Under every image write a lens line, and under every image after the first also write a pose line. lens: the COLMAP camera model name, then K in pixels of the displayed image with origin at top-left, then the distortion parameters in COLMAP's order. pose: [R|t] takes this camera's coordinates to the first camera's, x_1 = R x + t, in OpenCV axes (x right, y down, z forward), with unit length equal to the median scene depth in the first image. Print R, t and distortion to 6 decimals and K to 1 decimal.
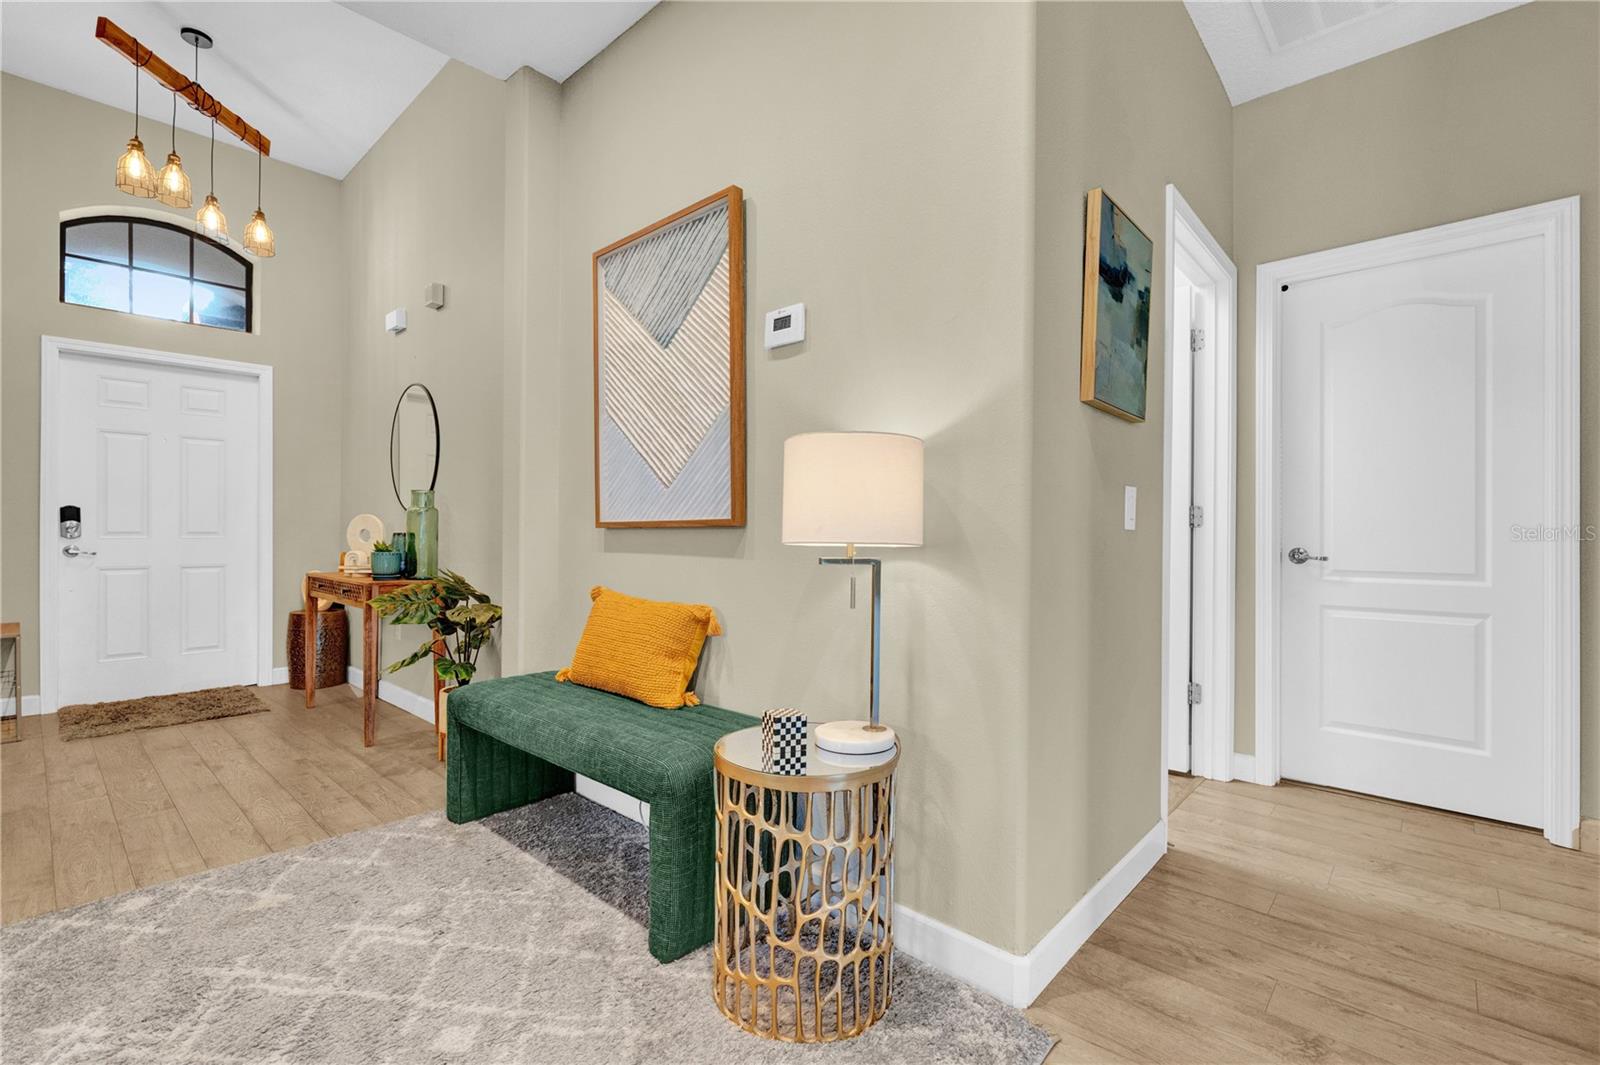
lens RADIAL K [[706.9, 0, 791.8], [0, 706.9, 528.9], [0, 0, 1]] dist [0.001074, 0.000228]
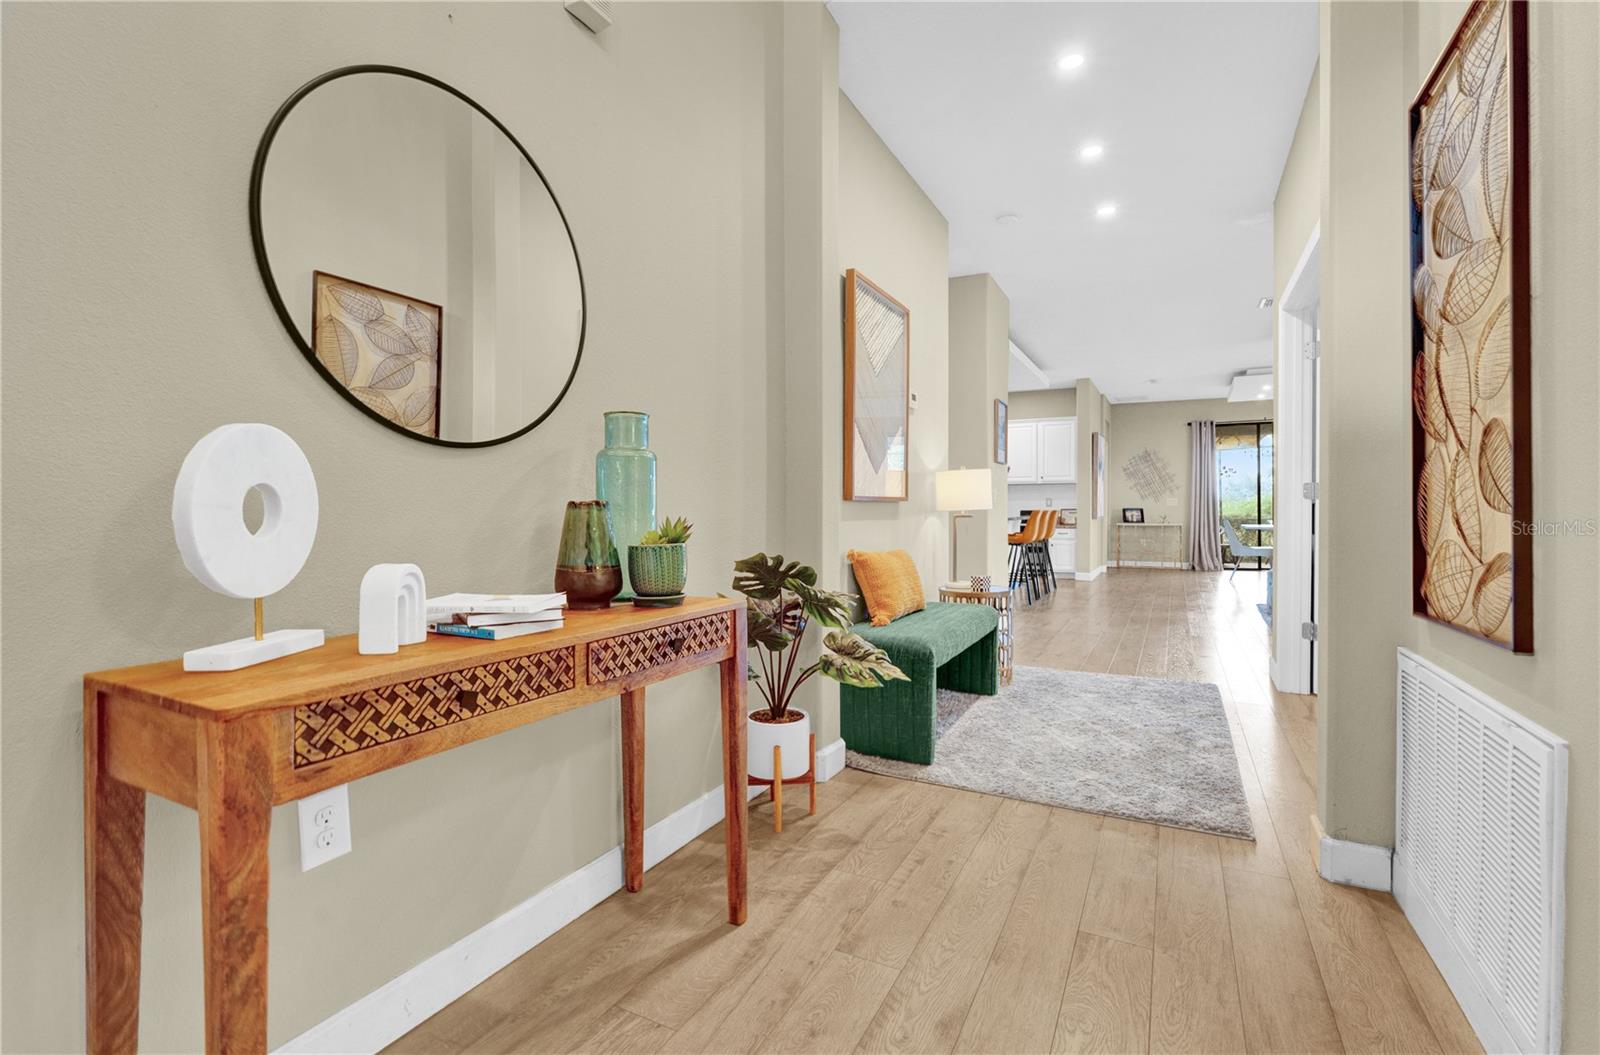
lens RADIAL K [[700.3, 0, 800.0], [0, 700.3, 527.5], [0, 0, 1]] dist [0.000641, 0.000049]
pose [[-0.252365, -0.021817, 0.967386, -1.225790], [-0.000075, 0.999746, 0.022527, 0.012889], [-0.967632, 0.005612, -0.252303, 1.216487]]
